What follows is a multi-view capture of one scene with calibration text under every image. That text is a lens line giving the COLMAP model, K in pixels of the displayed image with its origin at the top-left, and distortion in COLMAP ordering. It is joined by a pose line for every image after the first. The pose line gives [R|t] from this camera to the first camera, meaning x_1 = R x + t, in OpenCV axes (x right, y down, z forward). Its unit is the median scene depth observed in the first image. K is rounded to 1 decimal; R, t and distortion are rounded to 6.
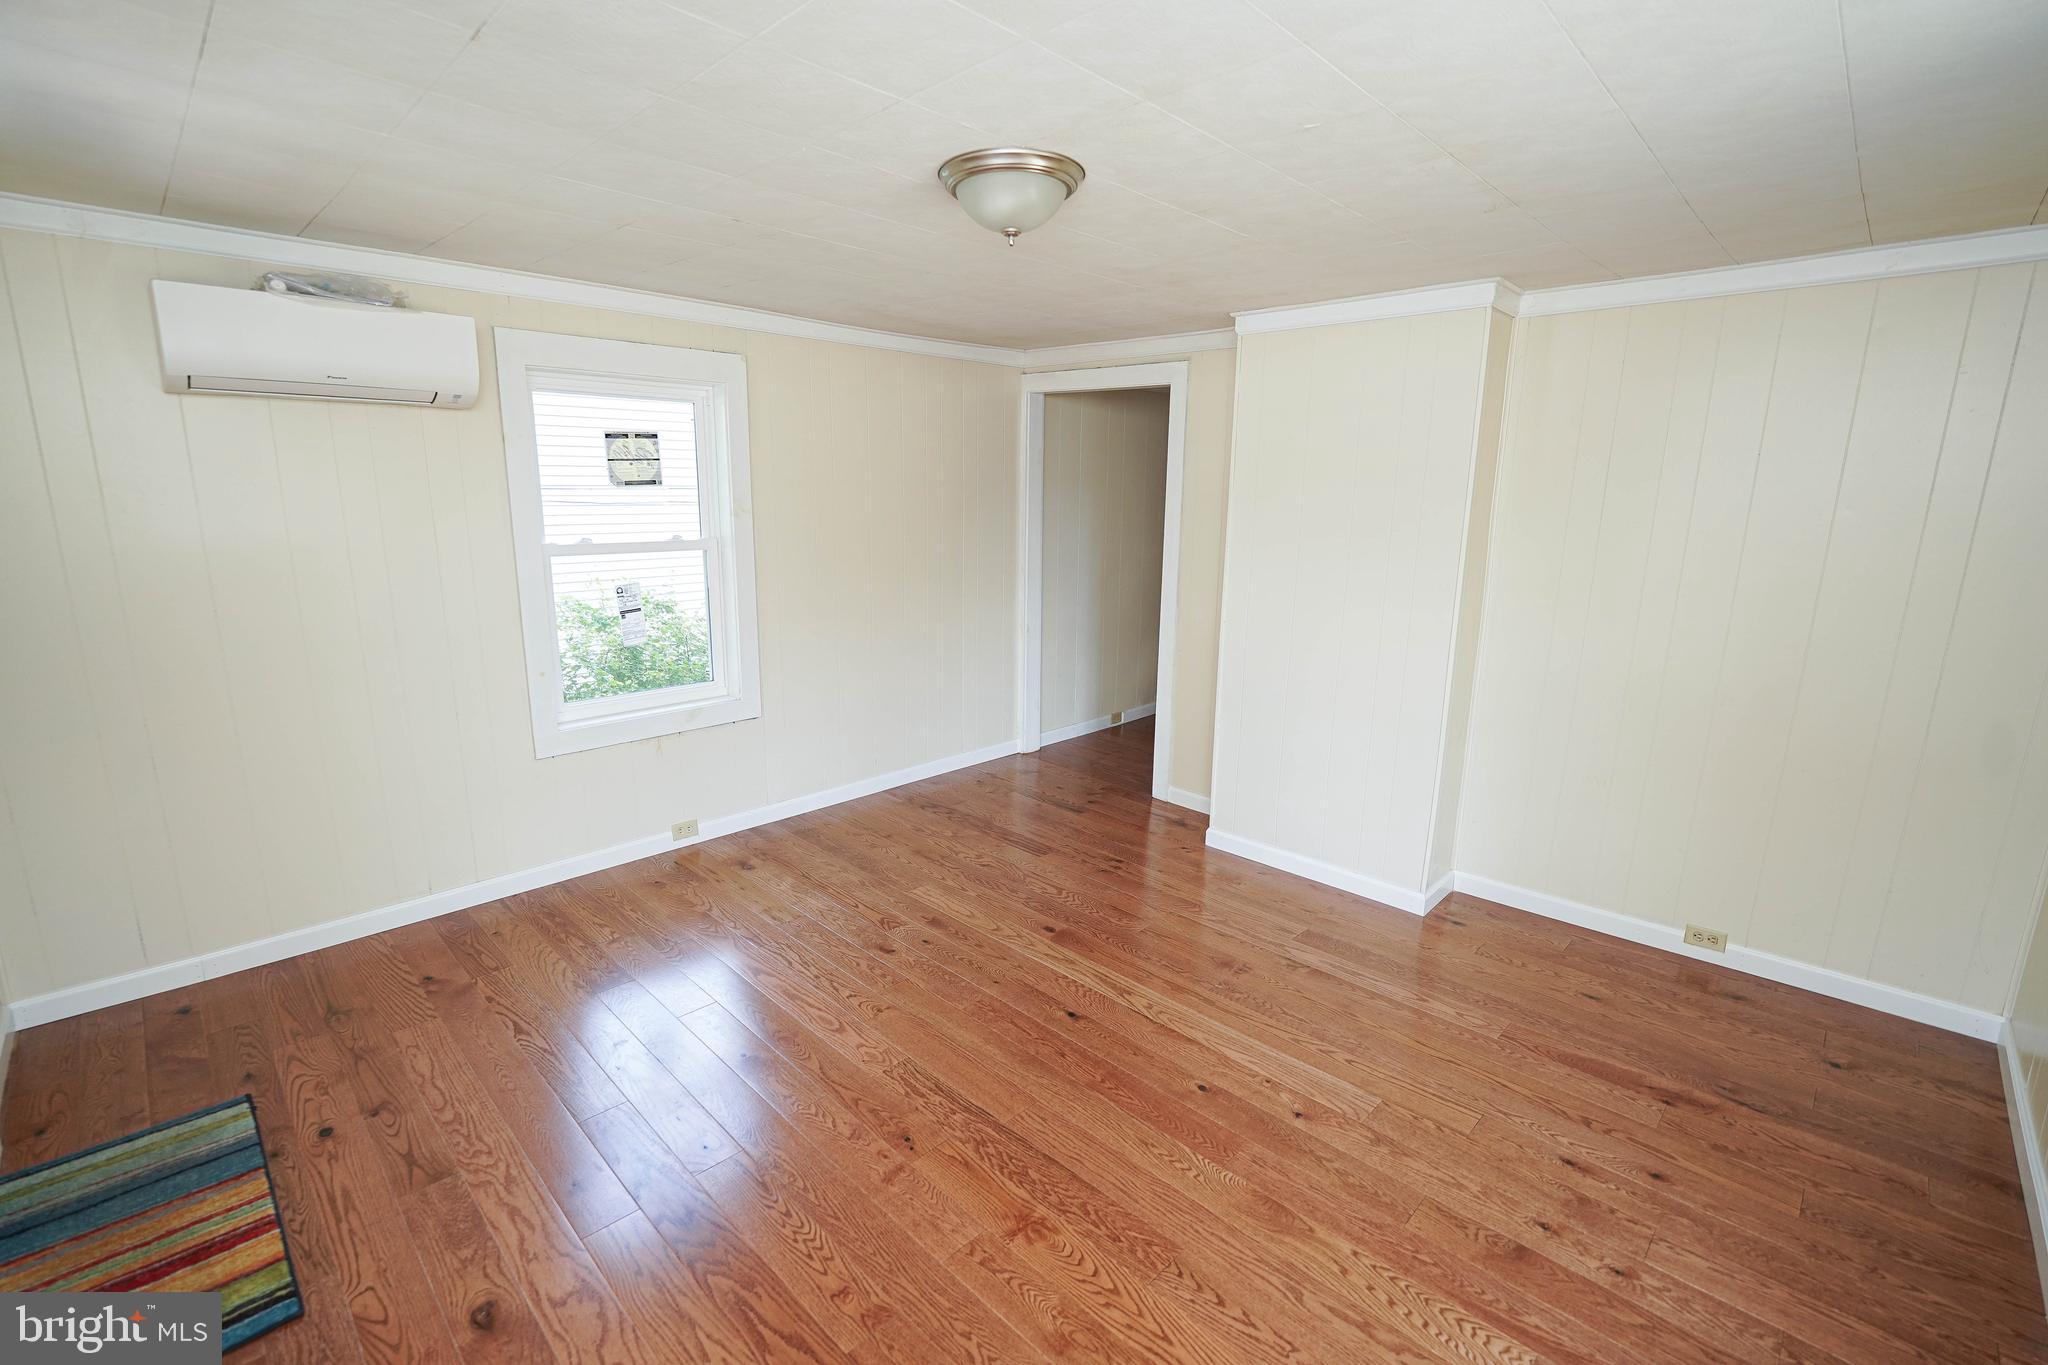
lens RADIAL K [[899.1, 0, 1006.8], [0, 899.1, 682.2], [0, 0, 1]] dist [-0.019623, 0.000032]
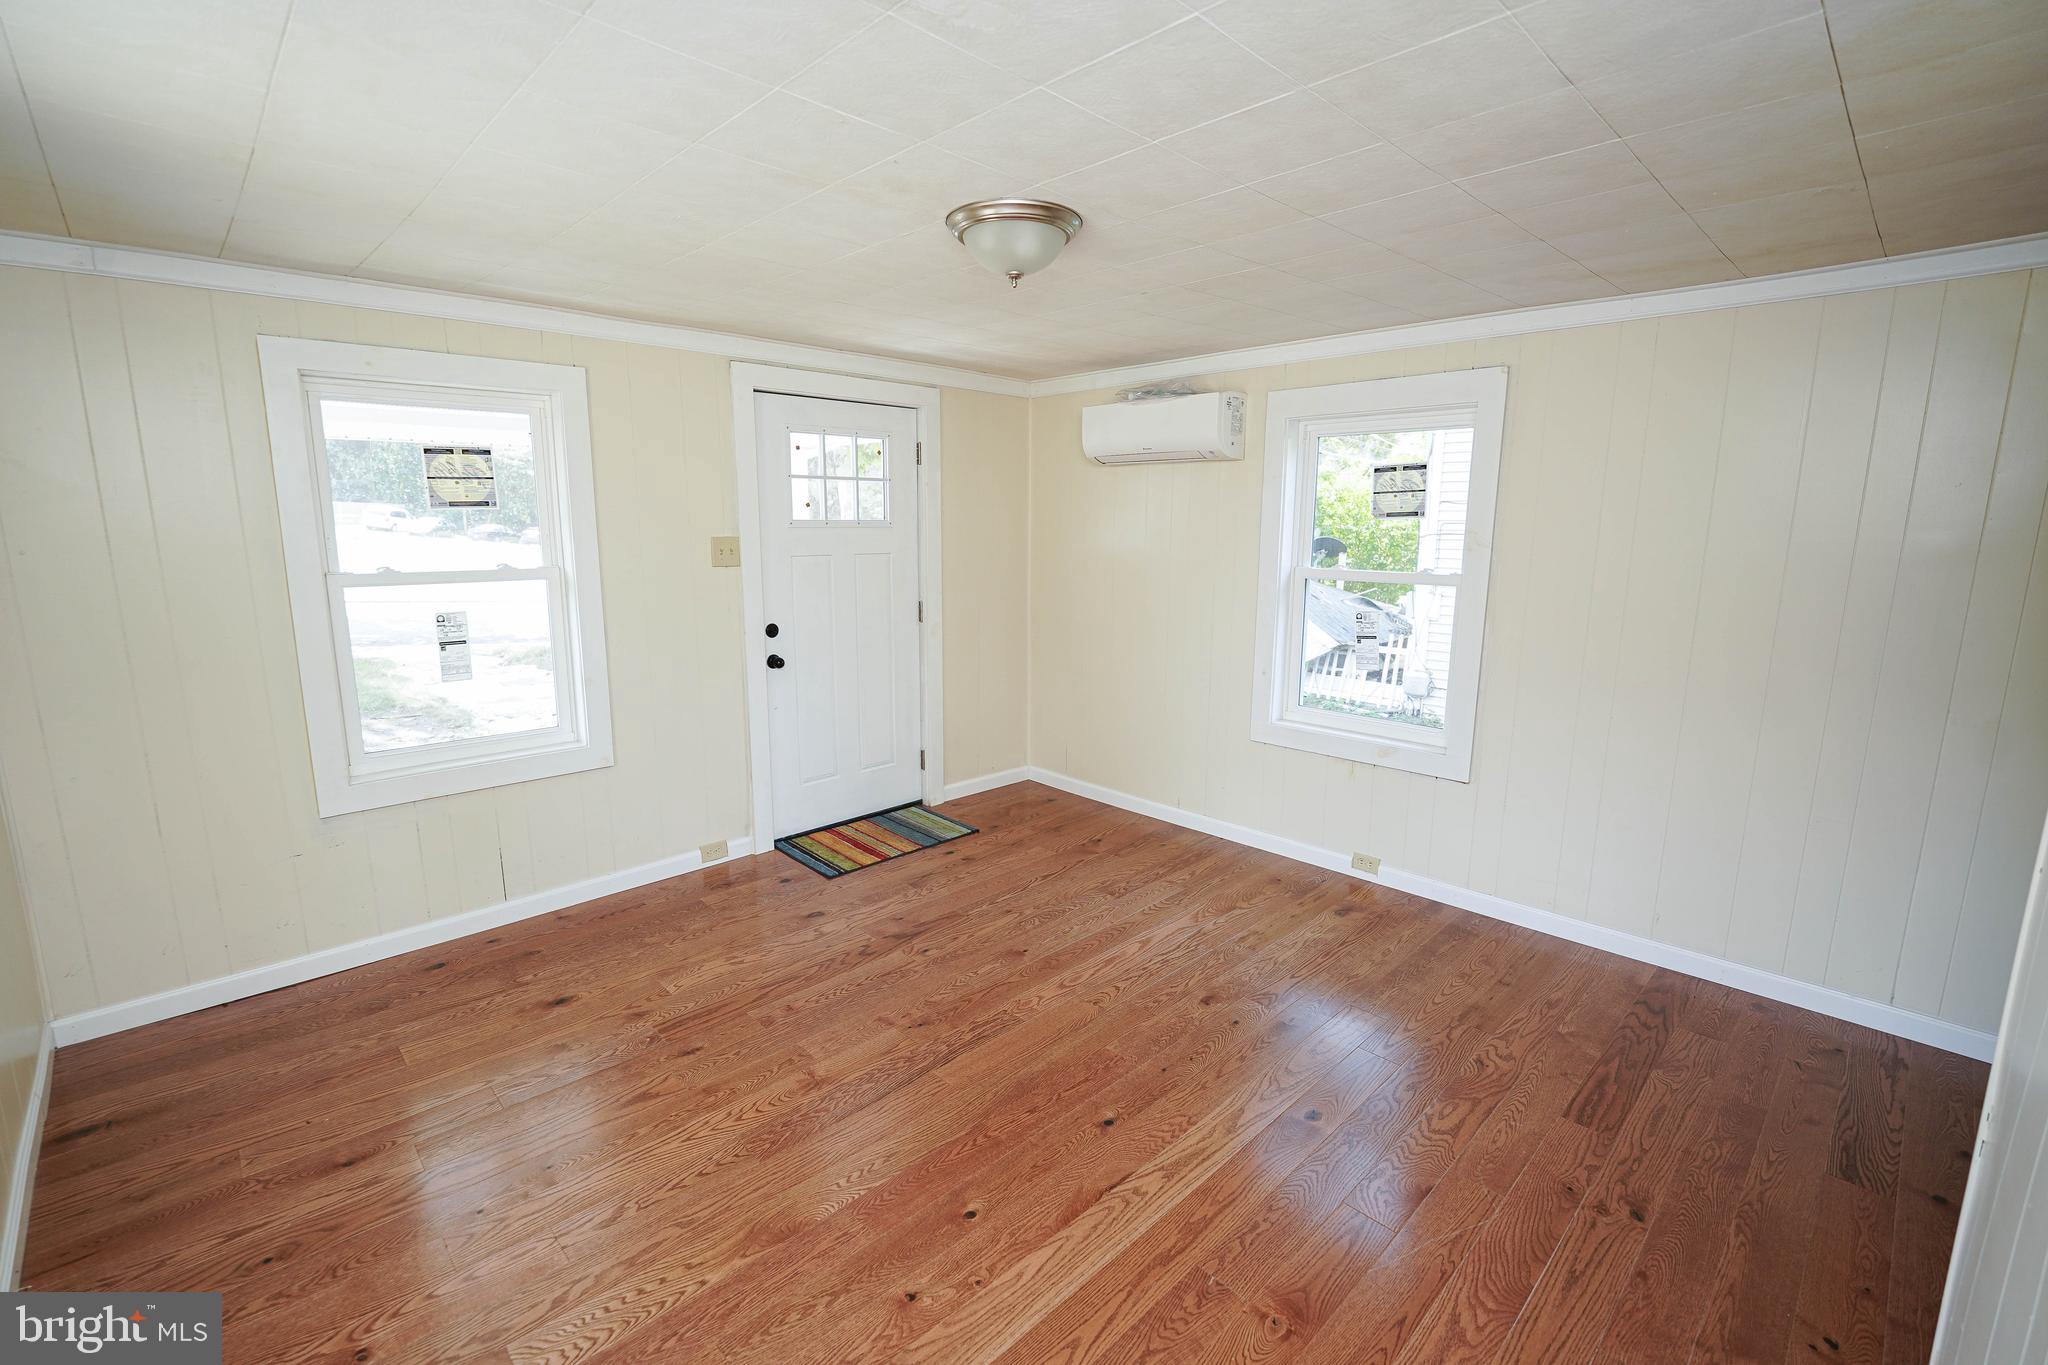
lens RADIAL K [[894.5, 0, 1000.8], [0, 894.5, 681.5], [0, 0, 1]] dist [-0.018191, -0.000310]
pose [[-0.031433, 0.169139, -0.985091, 0.889366], [-0.211515, 0.962131, 0.171946, -0.169363], [0.976869, 0.213766, 0.005533, 0.846855]]
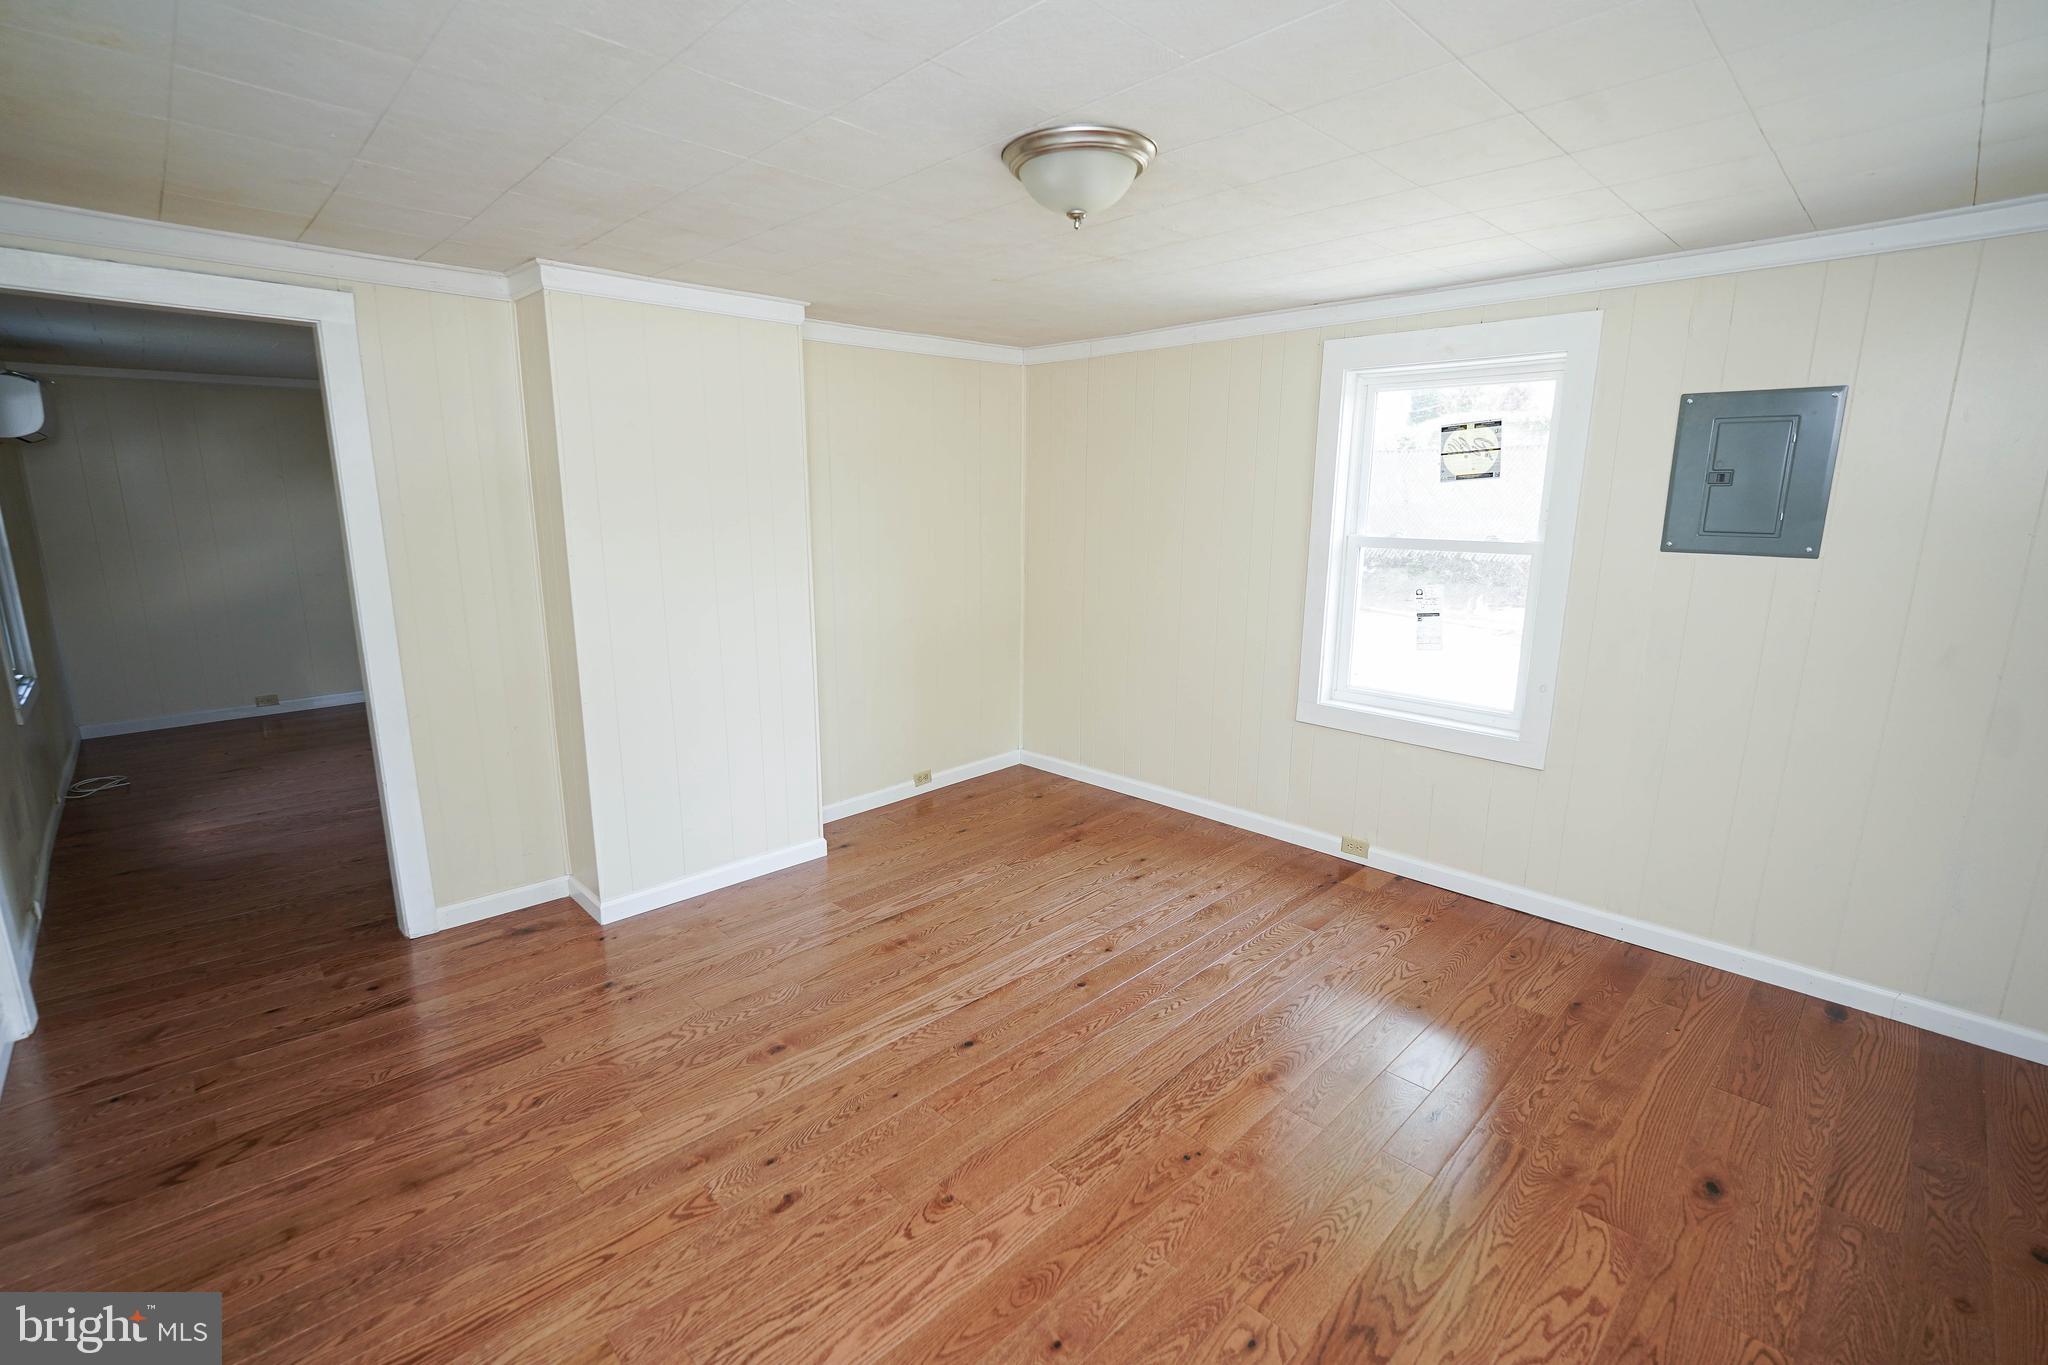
lens RADIAL K [[899.1, 0, 1006.8], [0, 899.1, 682.2], [0, 0, 1]] dist [-0.019623, 0.000032]
pose [[0.021667, -0.217114, 0.975906, -0.803157], [0.206876, 0.955982, 0.208088, -0.189263], [-0.978127, 0.197383, 0.065629, 0.868407]]
